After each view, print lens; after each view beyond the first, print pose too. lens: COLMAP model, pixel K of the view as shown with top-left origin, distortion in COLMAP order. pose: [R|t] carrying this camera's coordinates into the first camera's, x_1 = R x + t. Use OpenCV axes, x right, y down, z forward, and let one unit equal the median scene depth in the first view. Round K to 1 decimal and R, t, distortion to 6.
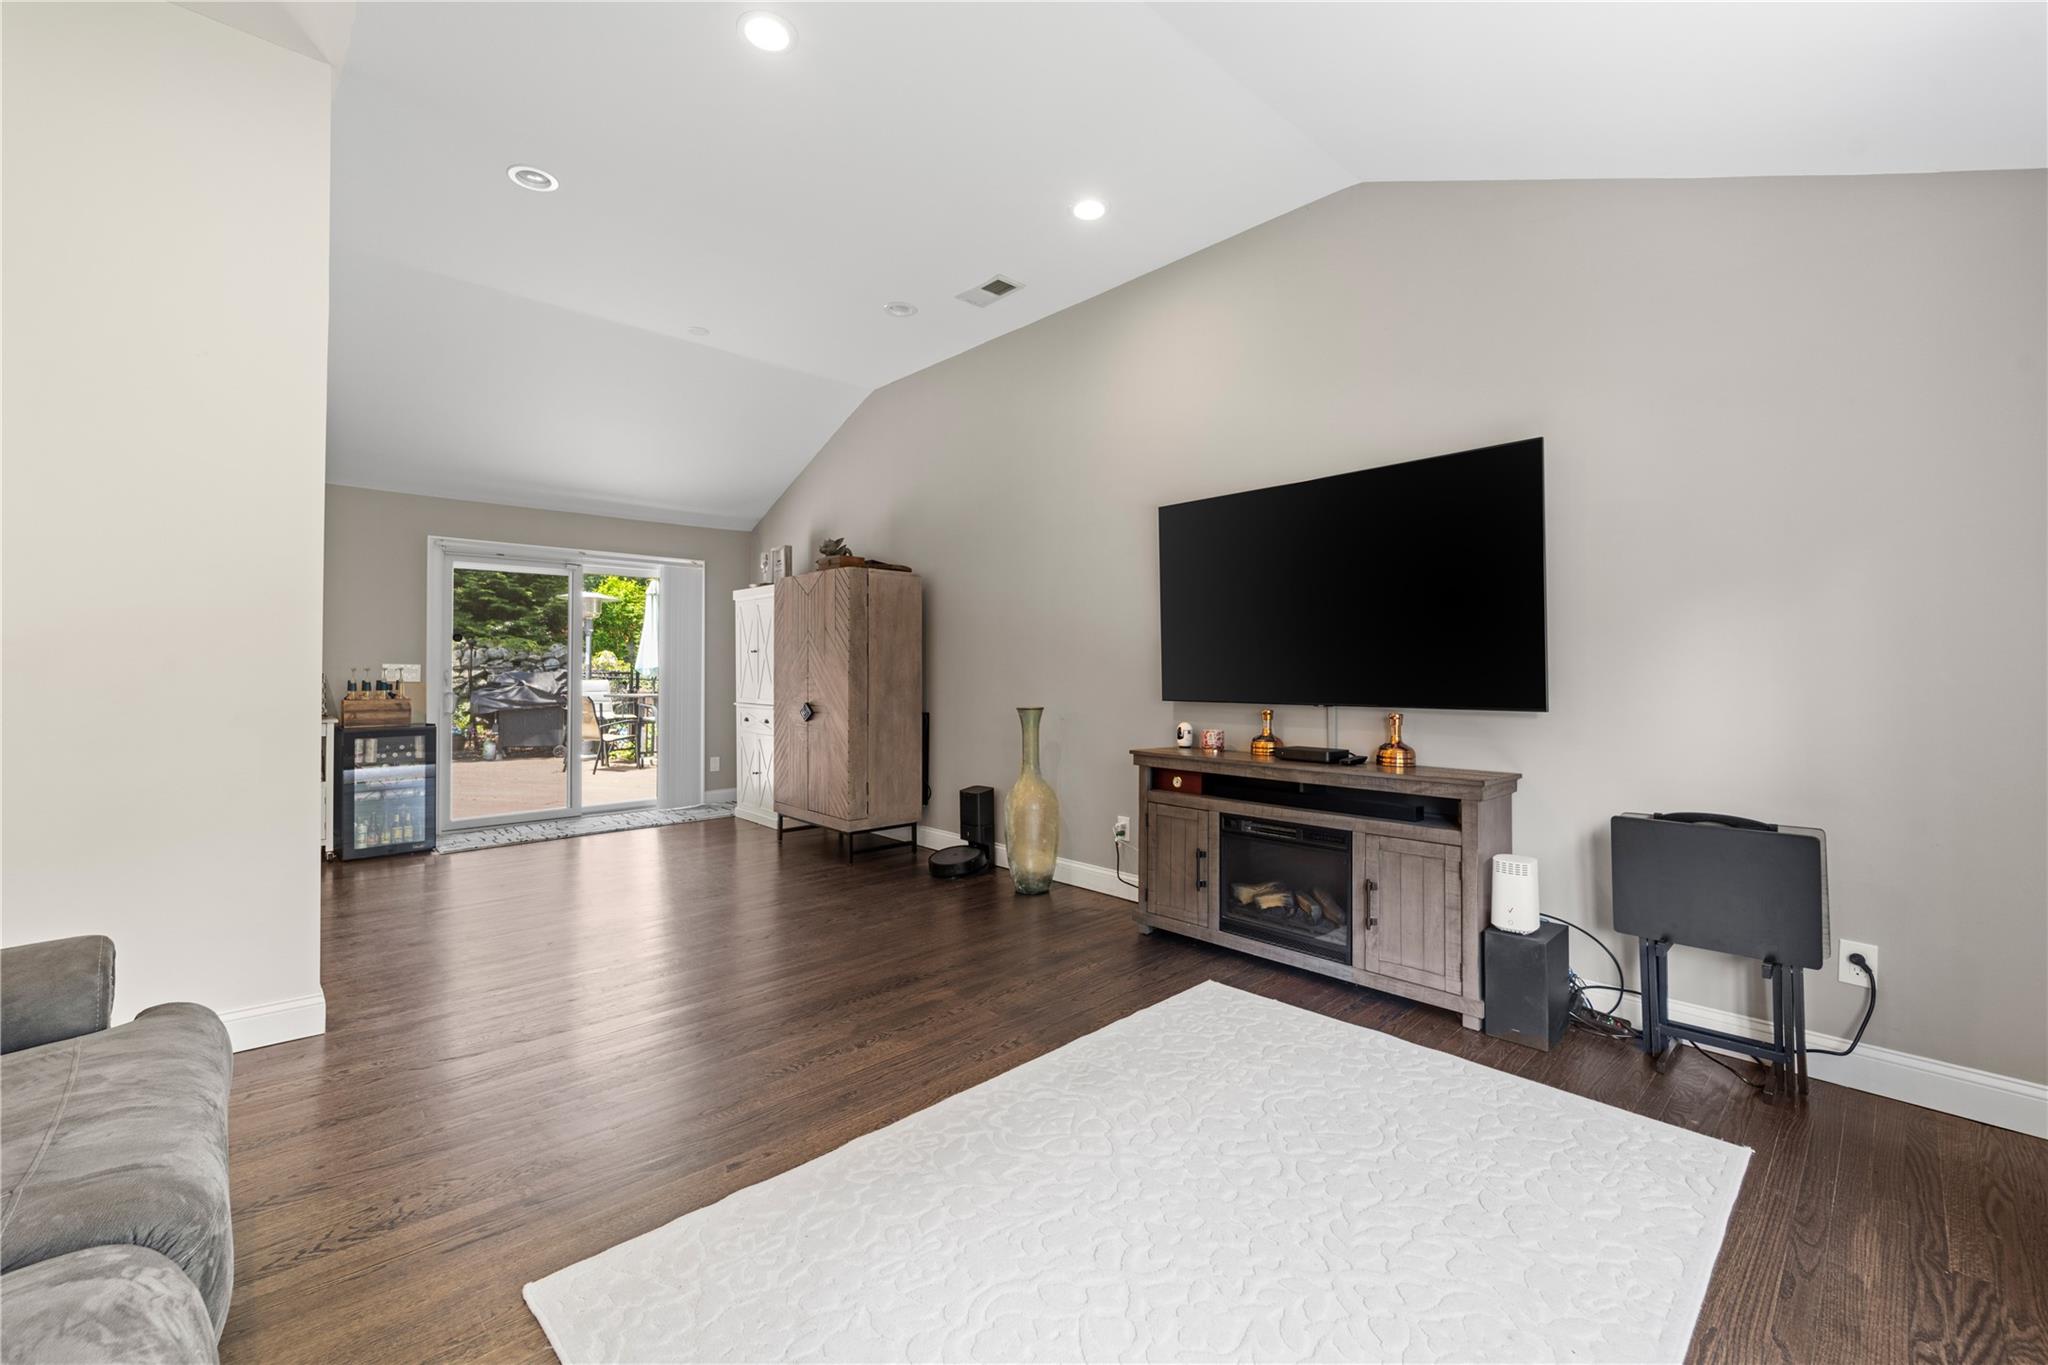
lens RADIAL K [[834.0, 0, 1032.7], [0, 834.0, 657.4], [0, 0, 1]] dist [-0.001862, -0.000075]
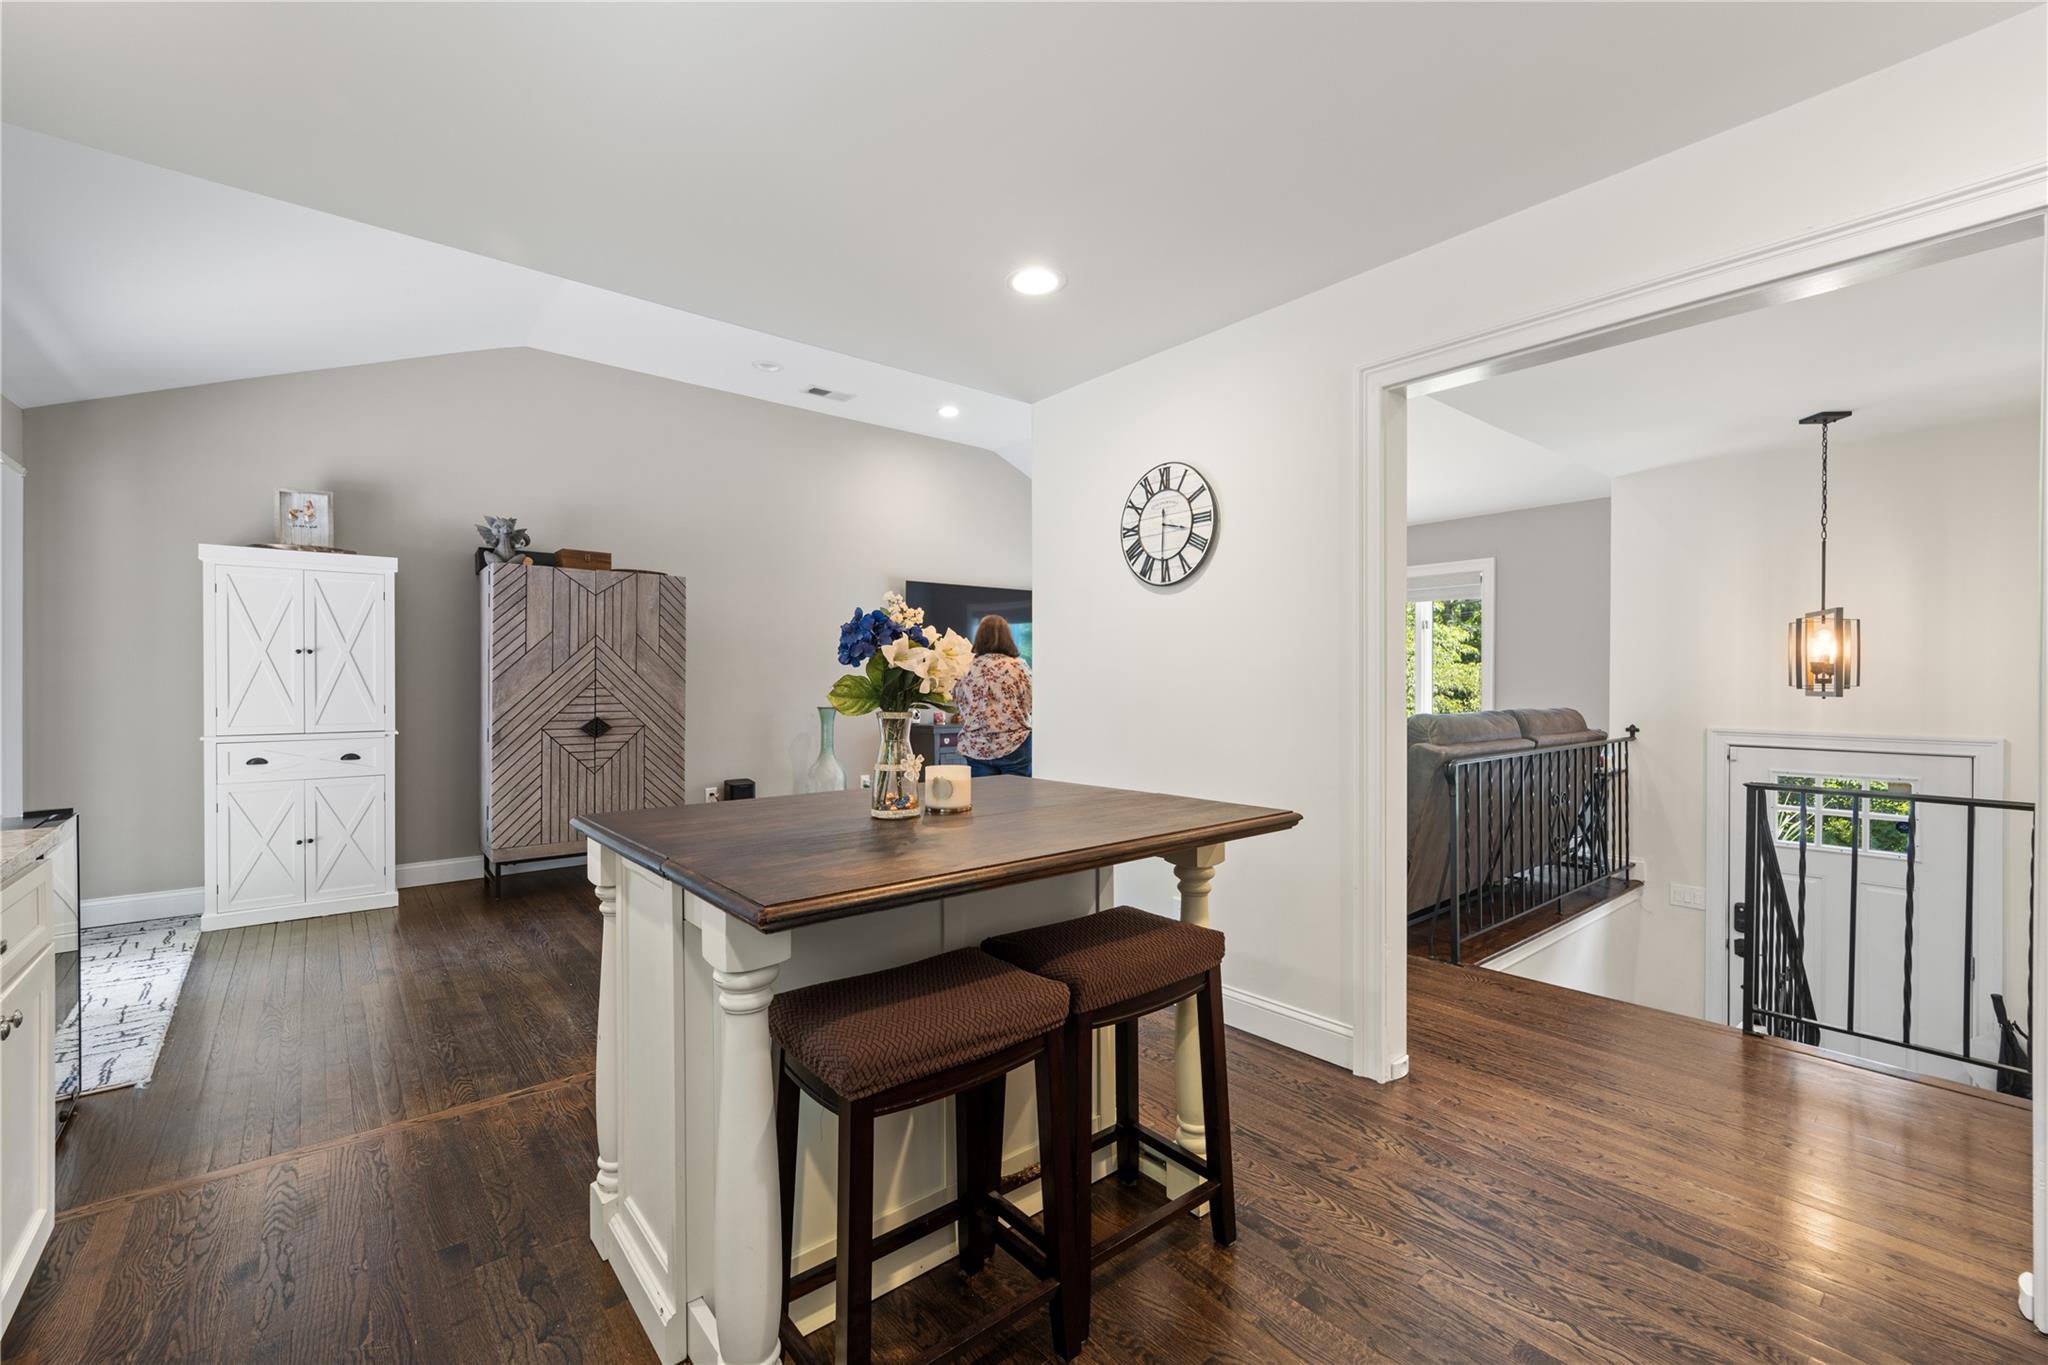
lens RADIAL K [[864.5, 0, 1037.8], [0, 864.5, 677.5], [0, 0, 1]] dist [0.000547, 0.000023]
pose [[0.055857, -0.001571, 0.998438, -1.624541], [-0.015239, 0.999881, 0.002426, 0.004534], [-0.998323, -0.015350, 0.055826, 0.675673]]
